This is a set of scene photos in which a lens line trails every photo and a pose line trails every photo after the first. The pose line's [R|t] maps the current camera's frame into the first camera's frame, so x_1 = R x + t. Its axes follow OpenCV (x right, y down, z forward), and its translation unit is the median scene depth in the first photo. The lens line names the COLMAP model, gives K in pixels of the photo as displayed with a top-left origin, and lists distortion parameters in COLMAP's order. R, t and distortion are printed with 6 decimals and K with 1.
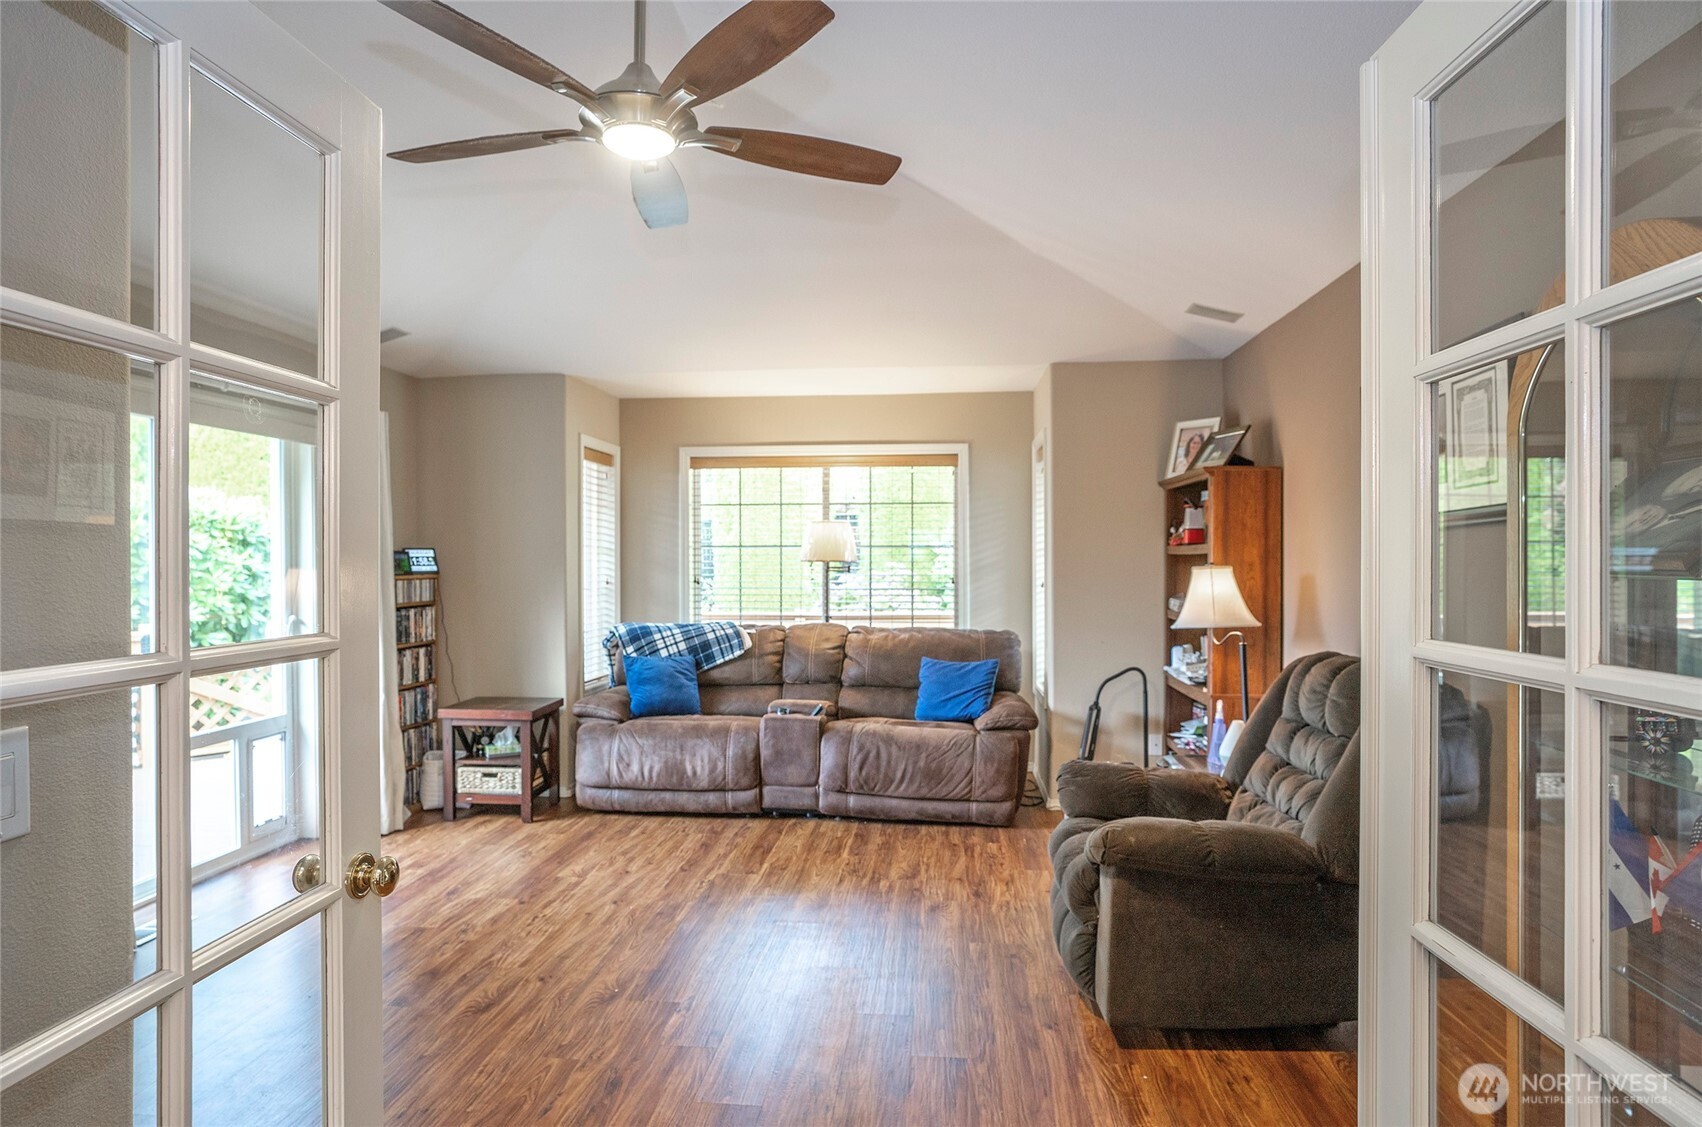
lens RADIAL K [[957.7, 0, 845.4], [0, 957.7, 562.7], [0, 0, 1]] dist [0.003330, 0.000323]
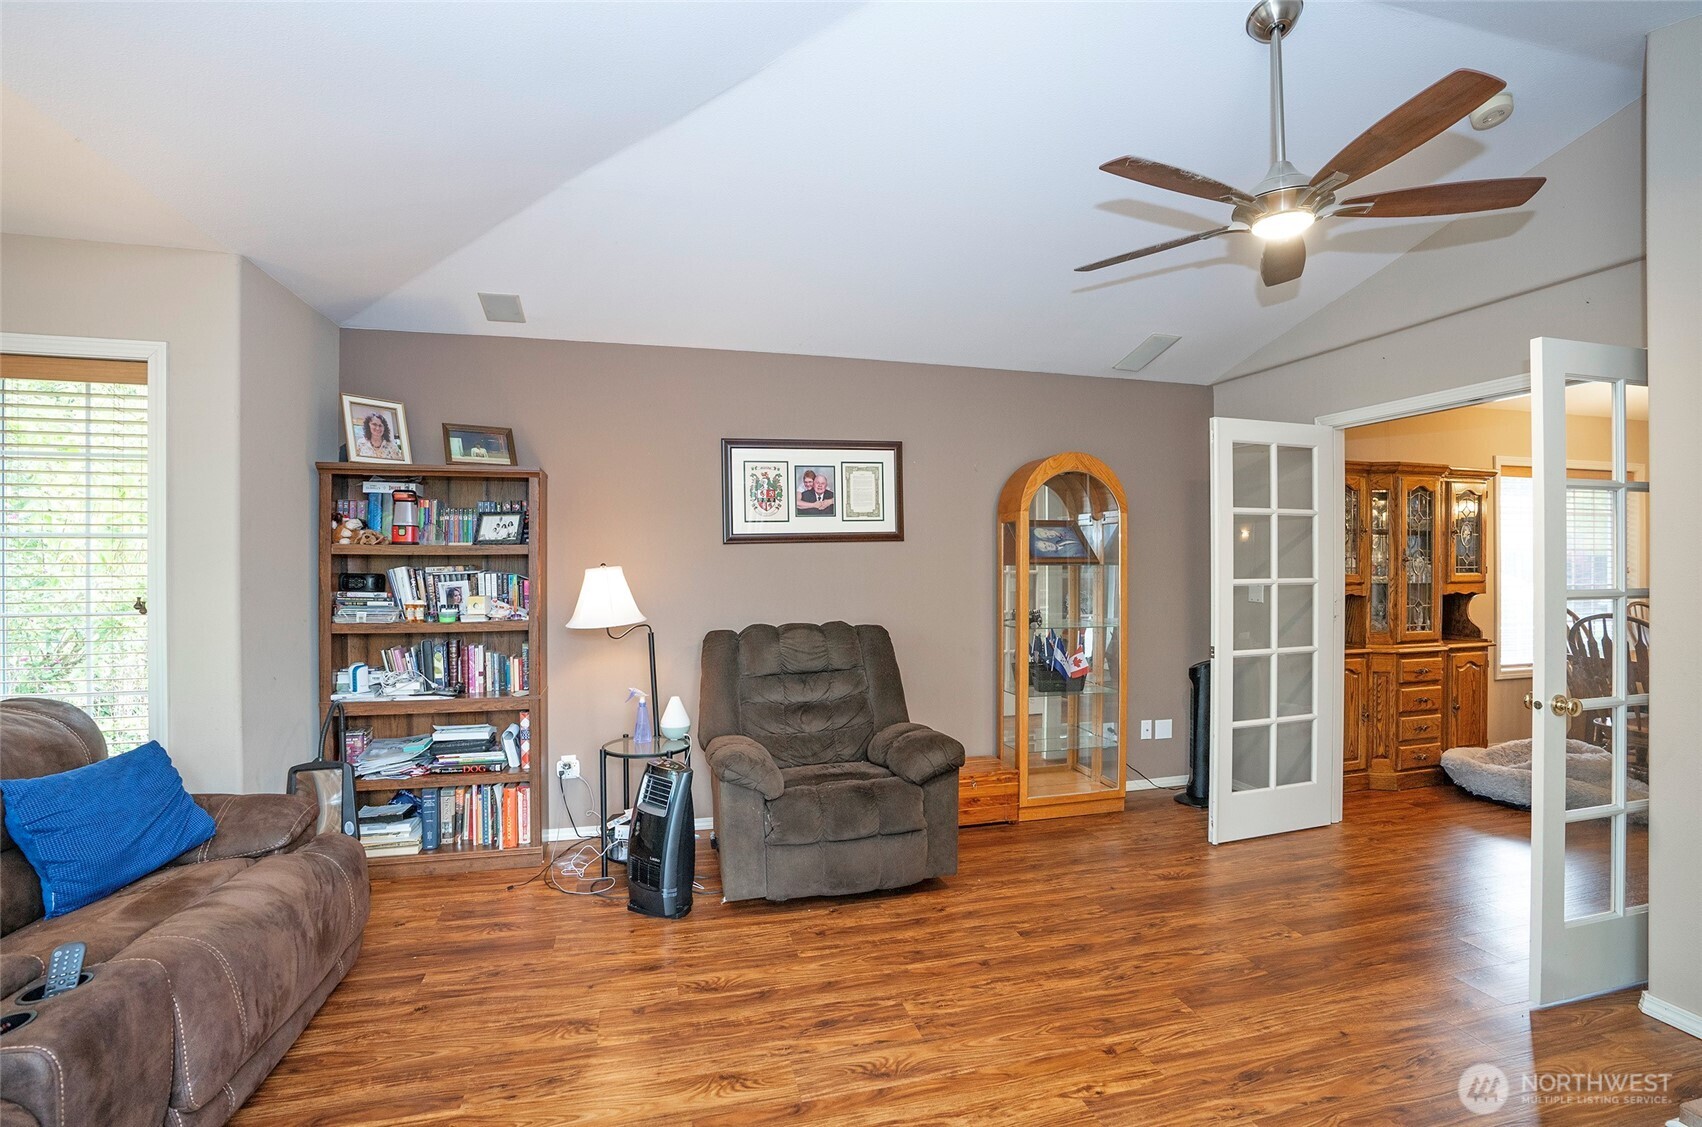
lens RADIAL K [[779.2, 0, 848.5], [0, 779.2, 568.5], [0, 0, 1]] dist [-0.027317, 0.000240]
pose [[-0.349294, -0.007310, 0.936985, -0.493463], [0.000344, 0.999968, 0.007930, -0.002384], [-0.937013, 0.003093, -0.349280, 0.977538]]
